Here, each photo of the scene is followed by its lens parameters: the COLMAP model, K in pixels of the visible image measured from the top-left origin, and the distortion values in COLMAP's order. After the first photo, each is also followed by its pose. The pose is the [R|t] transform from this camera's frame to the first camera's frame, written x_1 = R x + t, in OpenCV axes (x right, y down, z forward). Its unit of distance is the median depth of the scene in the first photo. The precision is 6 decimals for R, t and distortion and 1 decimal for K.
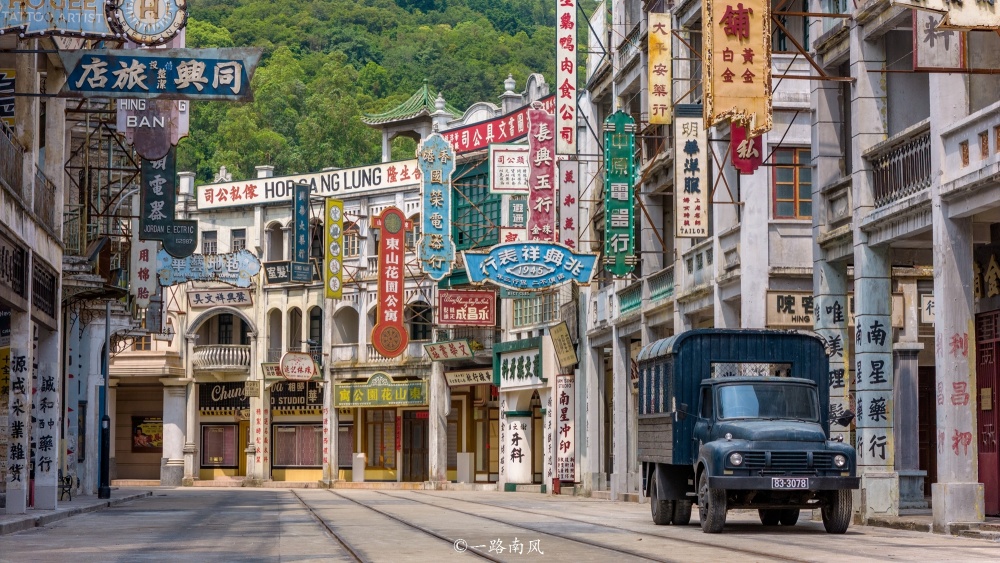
lens RADIAL K [[2004.7, 0, 500.0], [0, 2004.7, 281.5], [0, 0, 1]] dist [-0.087354, -0.085151]
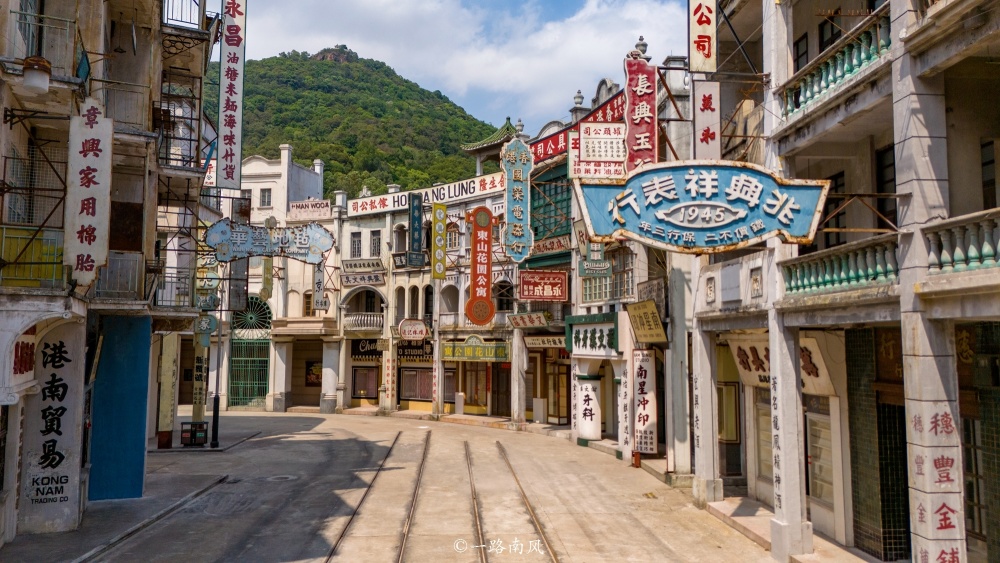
lens RADIAL K [[718.5, 0, 500.0], [0, 718.5, 281.5], [0, 0, 1]] dist [0.000914, 0.000086]
pose [[0.998811, -0.001313, -0.048742, -0.020222], [0.001587, 0.999983, 0.005583, 0.007726], [0.048734, -0.005653, 0.998796, 0.540276]]
